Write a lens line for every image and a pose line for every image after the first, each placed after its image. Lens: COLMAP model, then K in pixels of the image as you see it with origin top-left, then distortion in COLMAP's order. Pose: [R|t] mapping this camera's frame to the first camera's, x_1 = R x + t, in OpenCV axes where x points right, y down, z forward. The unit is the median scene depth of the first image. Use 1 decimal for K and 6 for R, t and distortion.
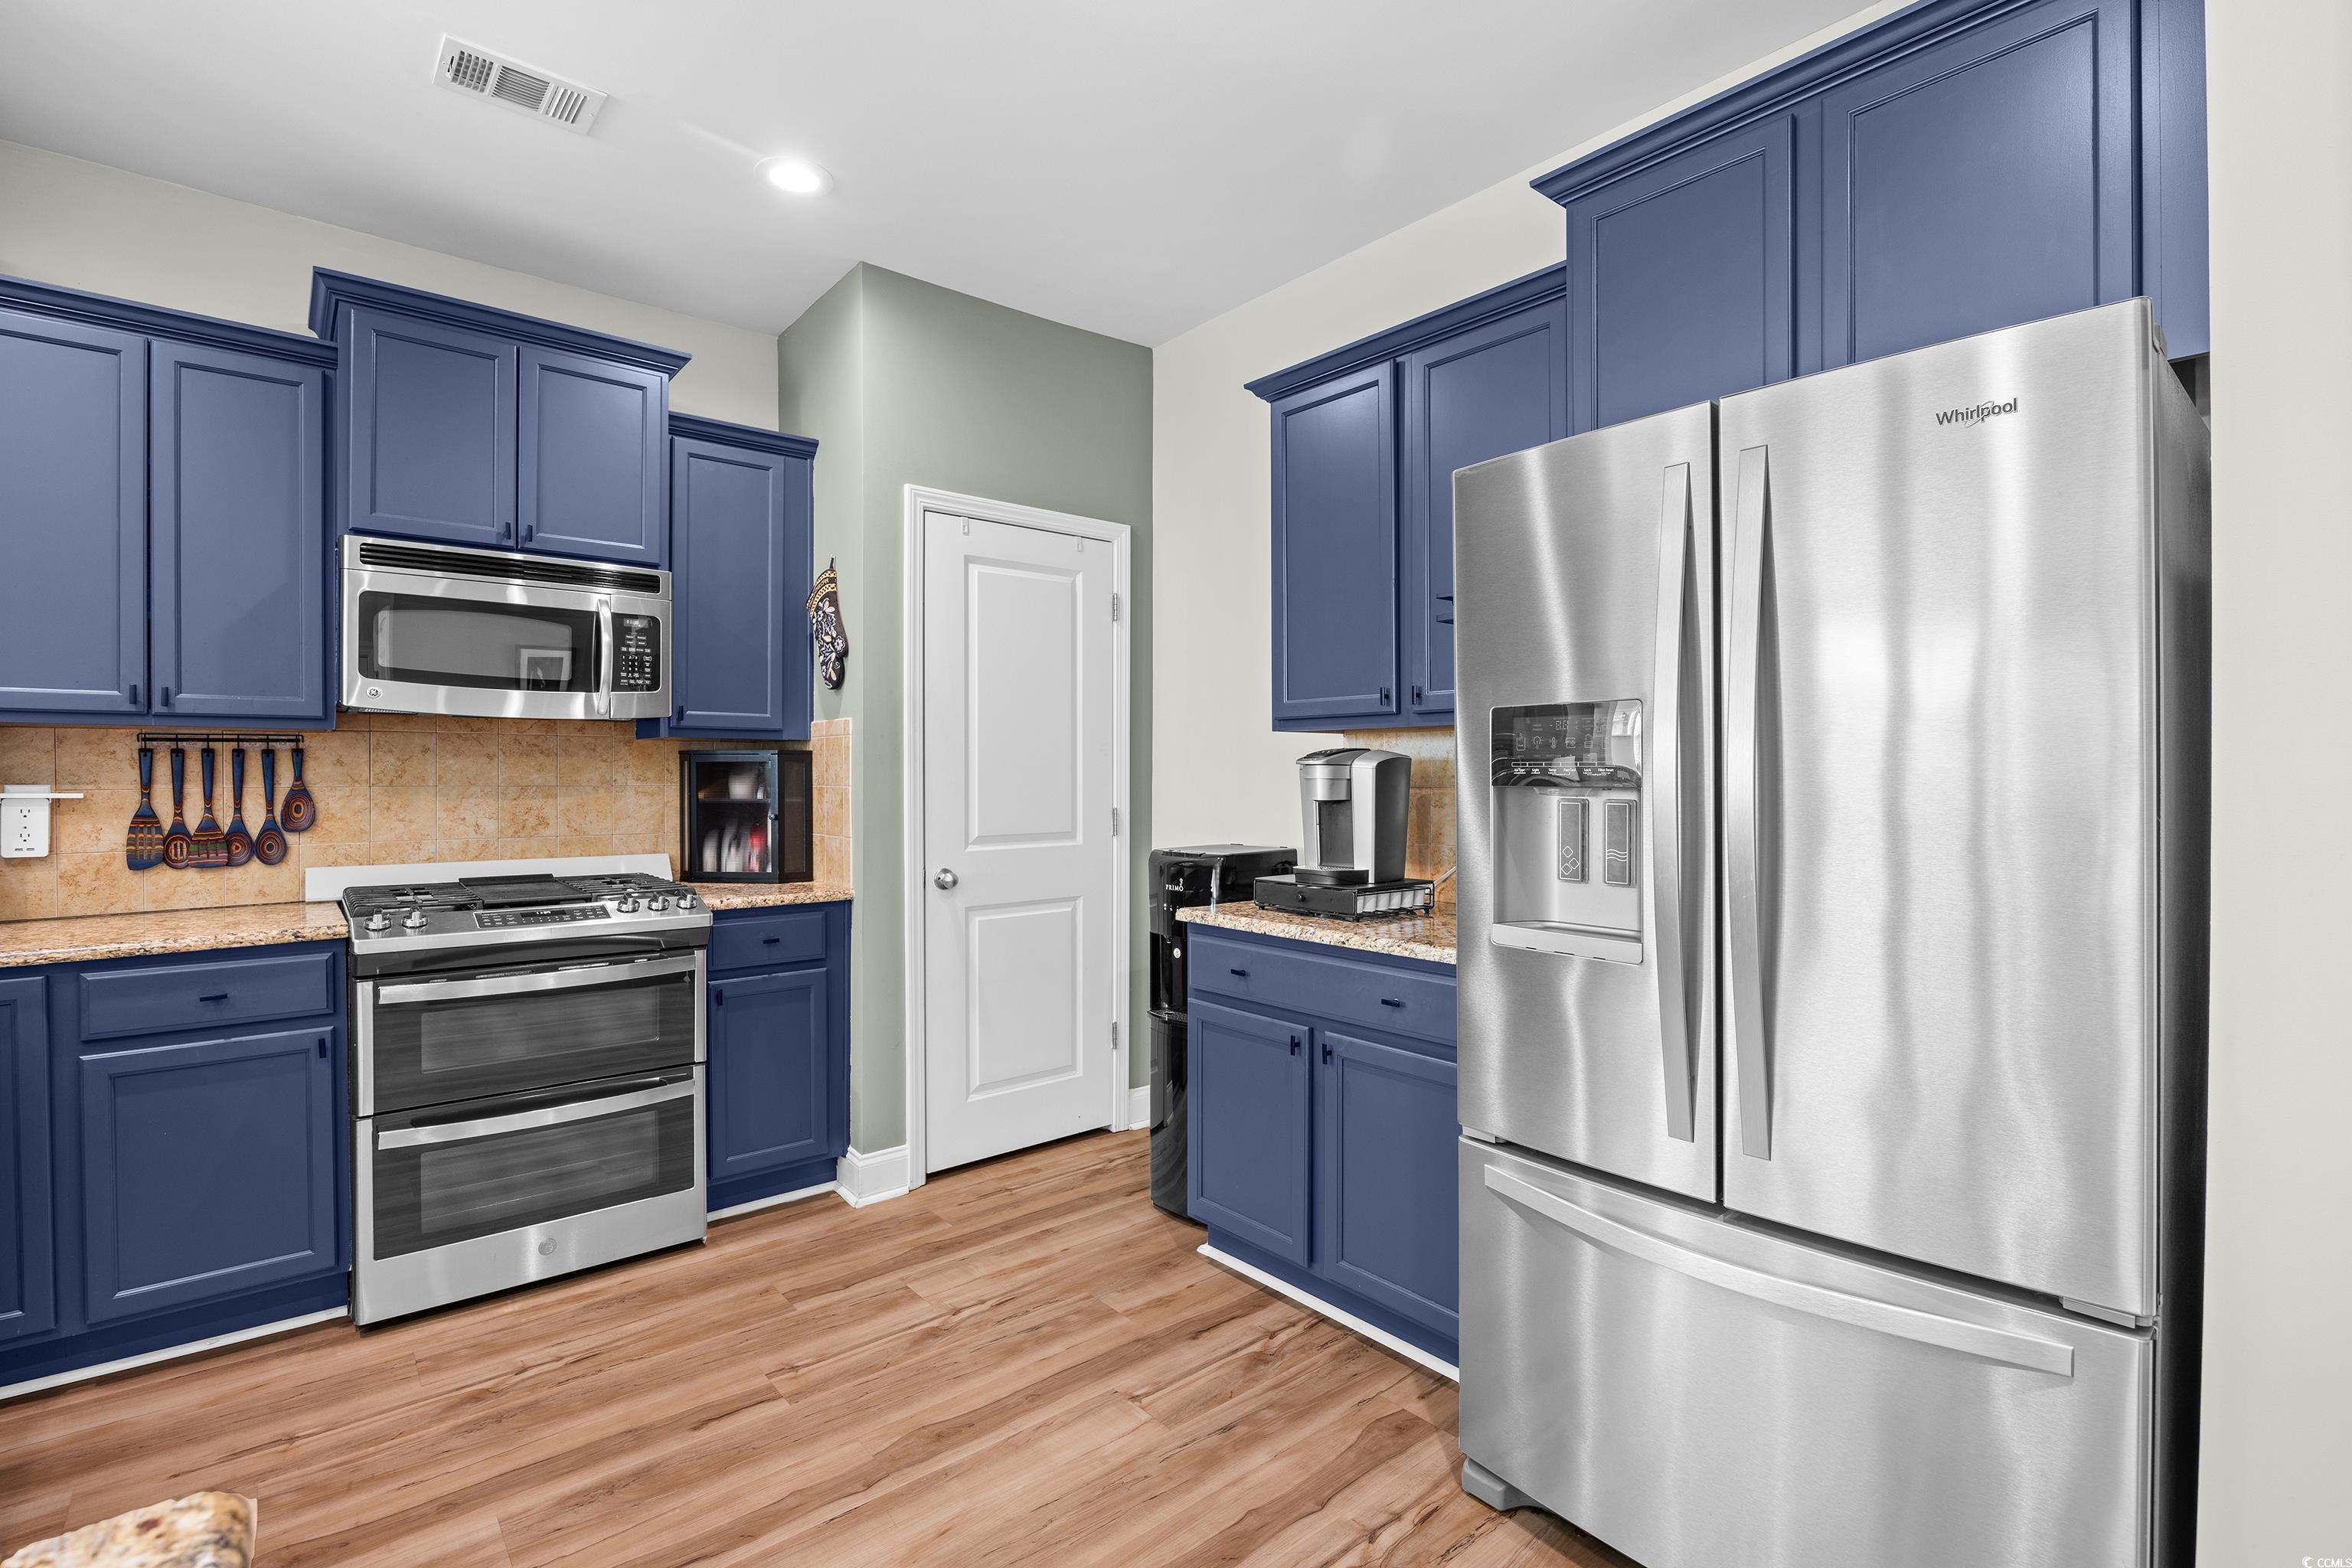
lens RADIAL K [[1071.5, 0, 1163.4], [0, 1071.5, 779.2], [0, 0, 1]] dist [-0.016487, 0.002475]
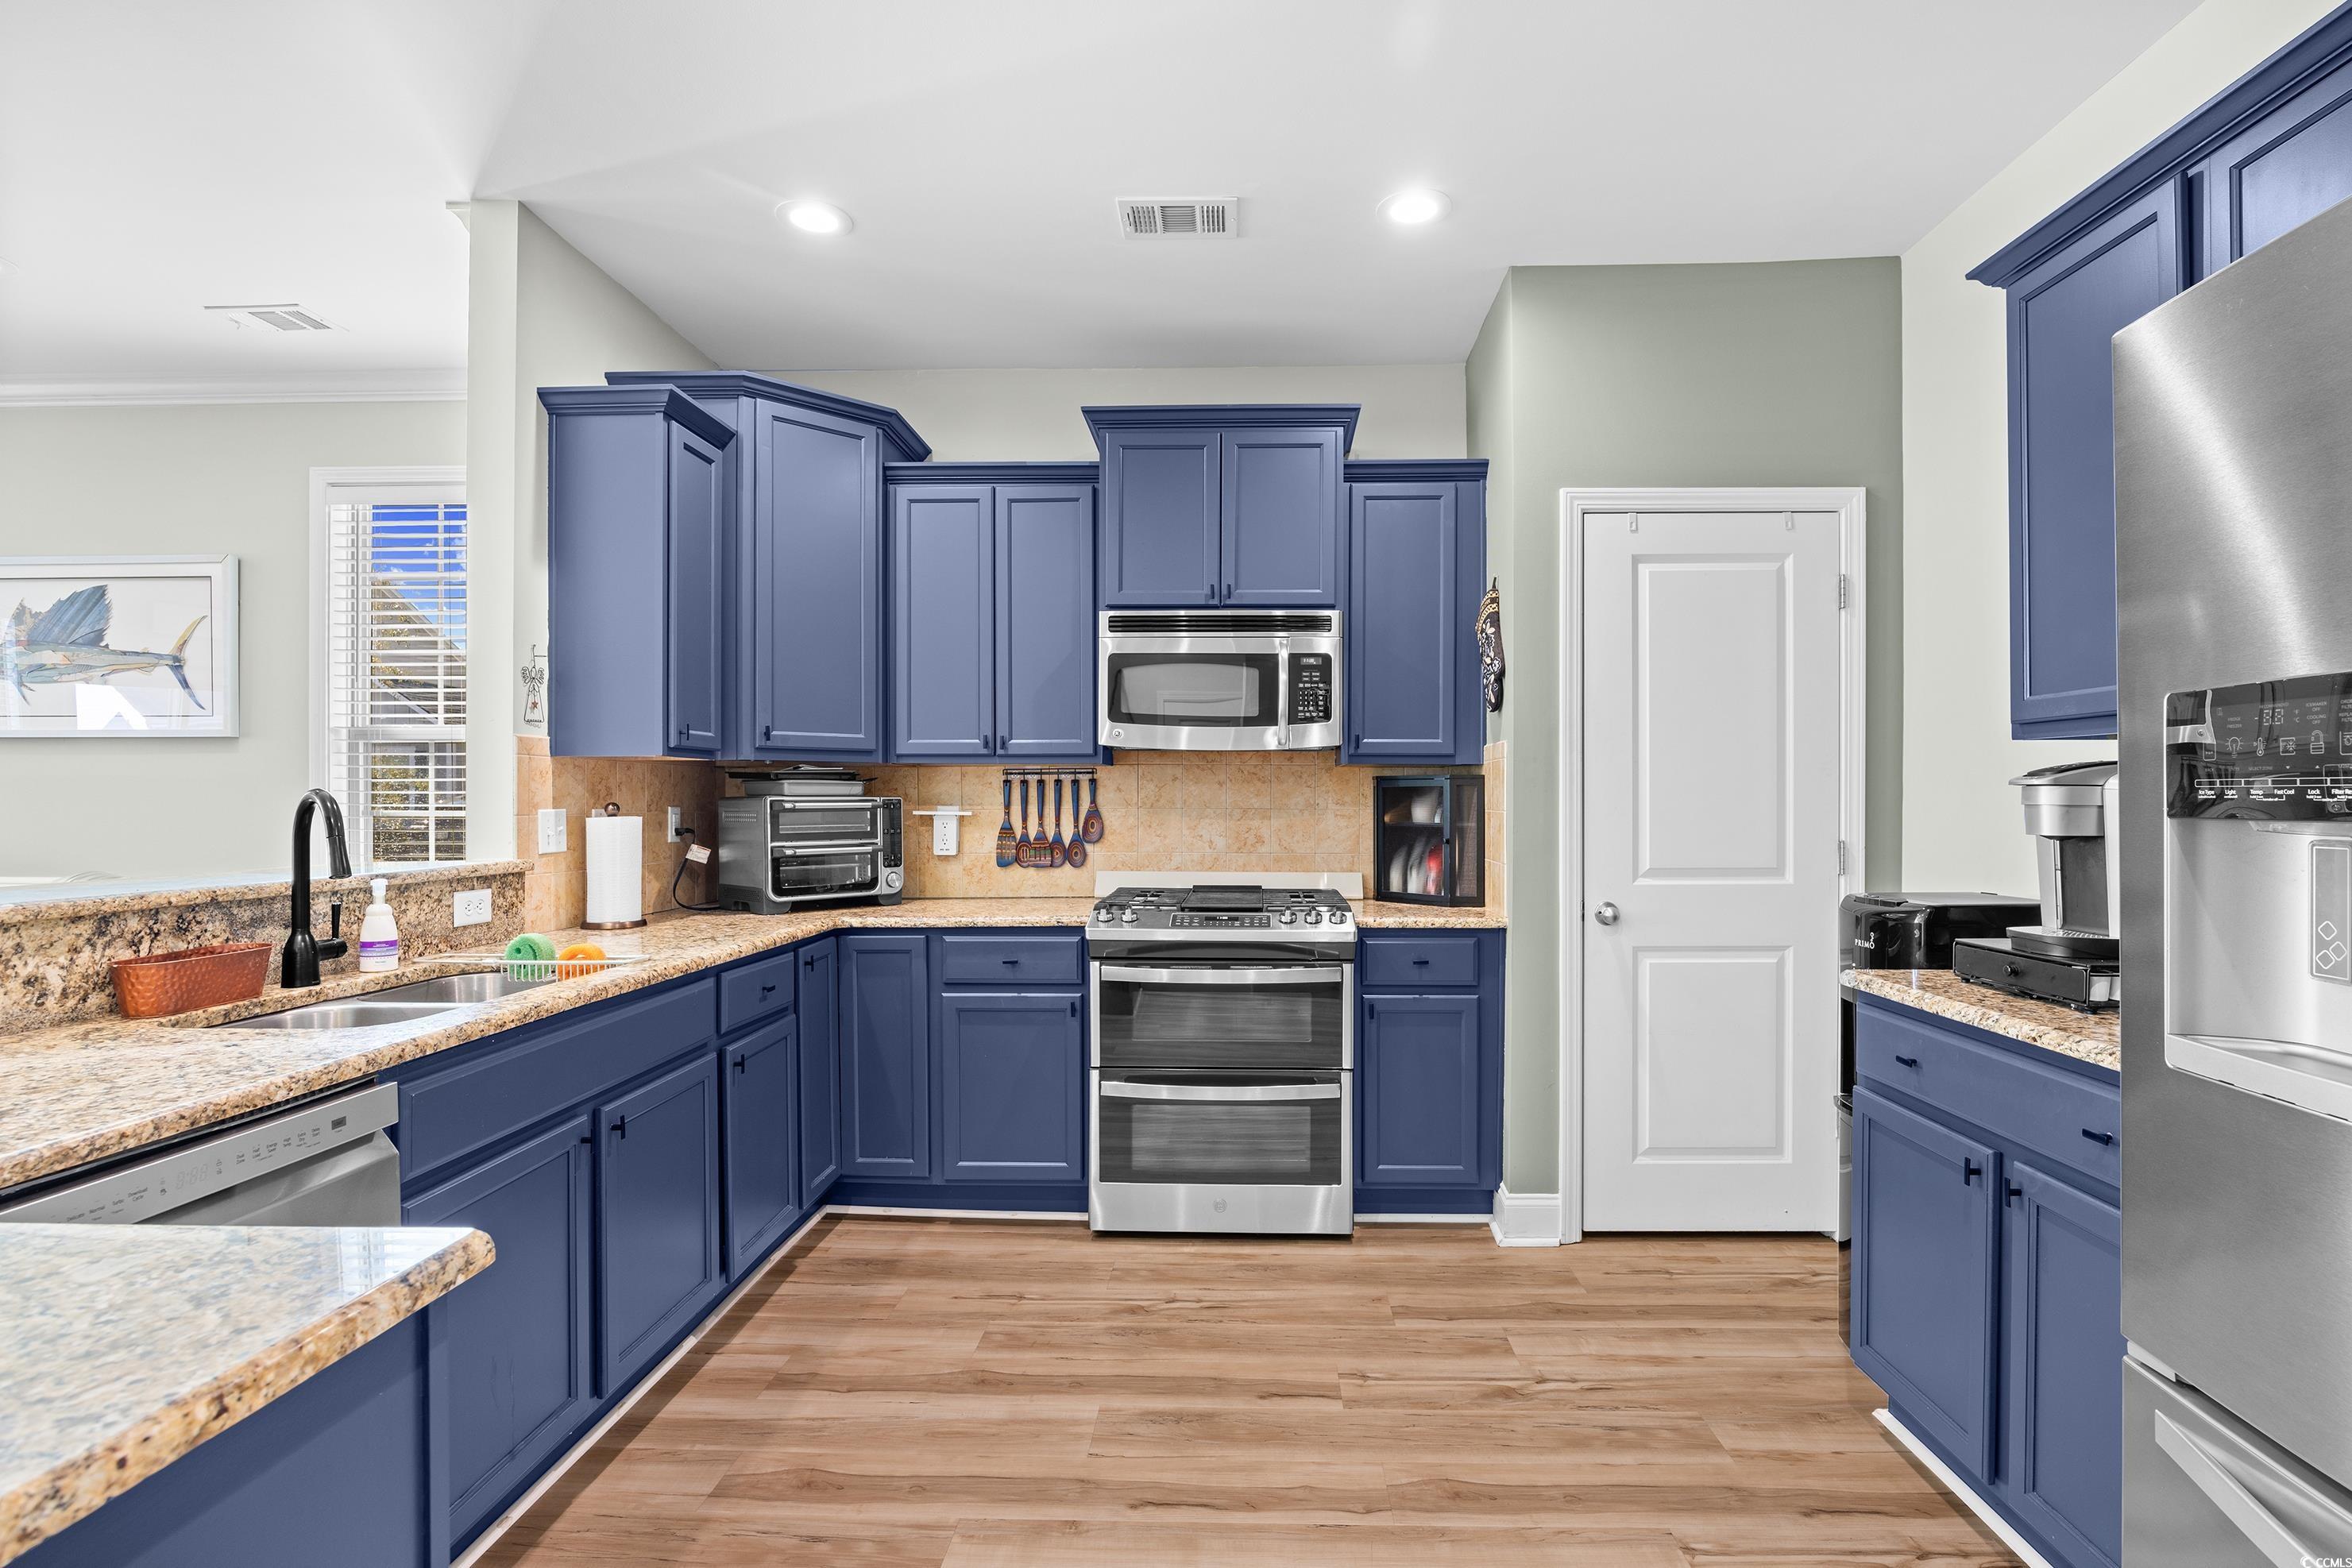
lens RADIAL K [[1104.4, 0, 1213.5], [0, 1104.4, 805.7], [0, 0, 1]] dist [-0.015122, -0.000616]
pose [[0.747234, 0.004618, -0.664546, 0.210049], [-0.003691, 0.999989, 0.002799, -0.000160], [0.664551, 0.000362, 0.747243, 0.094681]]
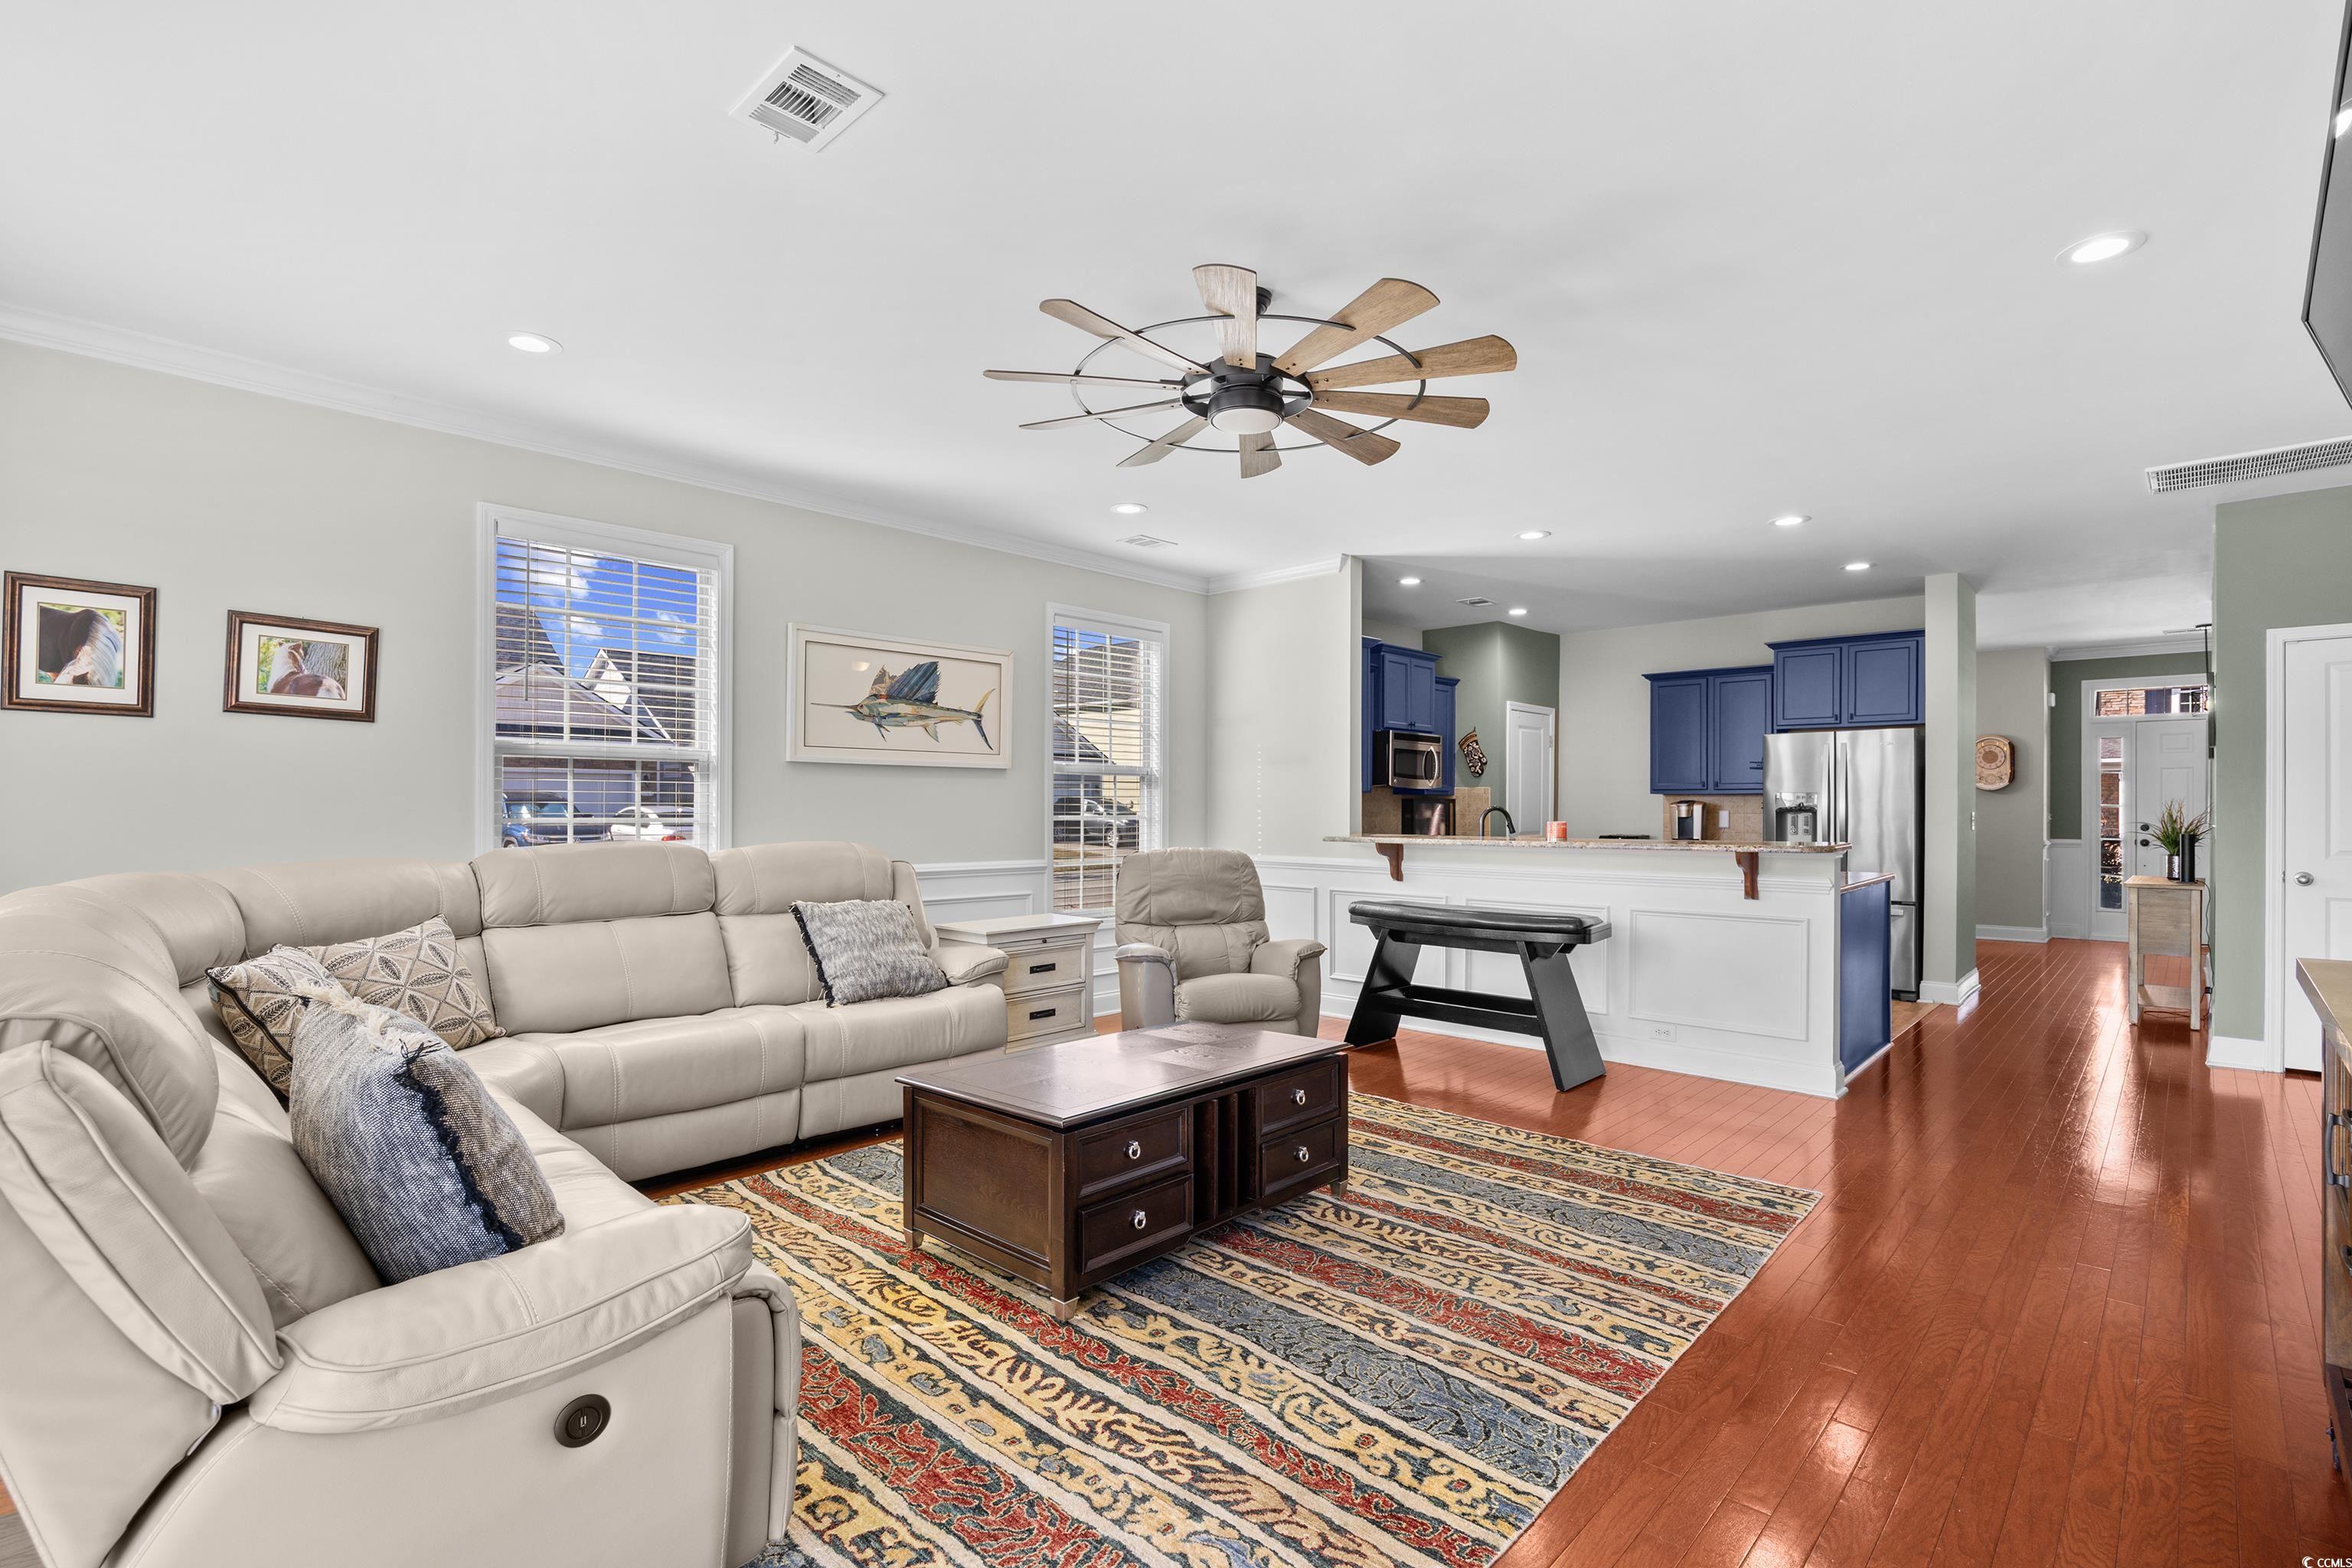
lens RADIAL K [[1071.5, 0, 1162.5], [0, 1071.5, 805.7], [0, 0, 1]] dist [-0.016487, 0.002475]
pose [[0.996230, 0.002054, 0.086732, -1.606057], [-0.001541, 0.999981, -0.005985, 0.007115], [-0.086743, 0.005829, 0.996214, -1.932007]]
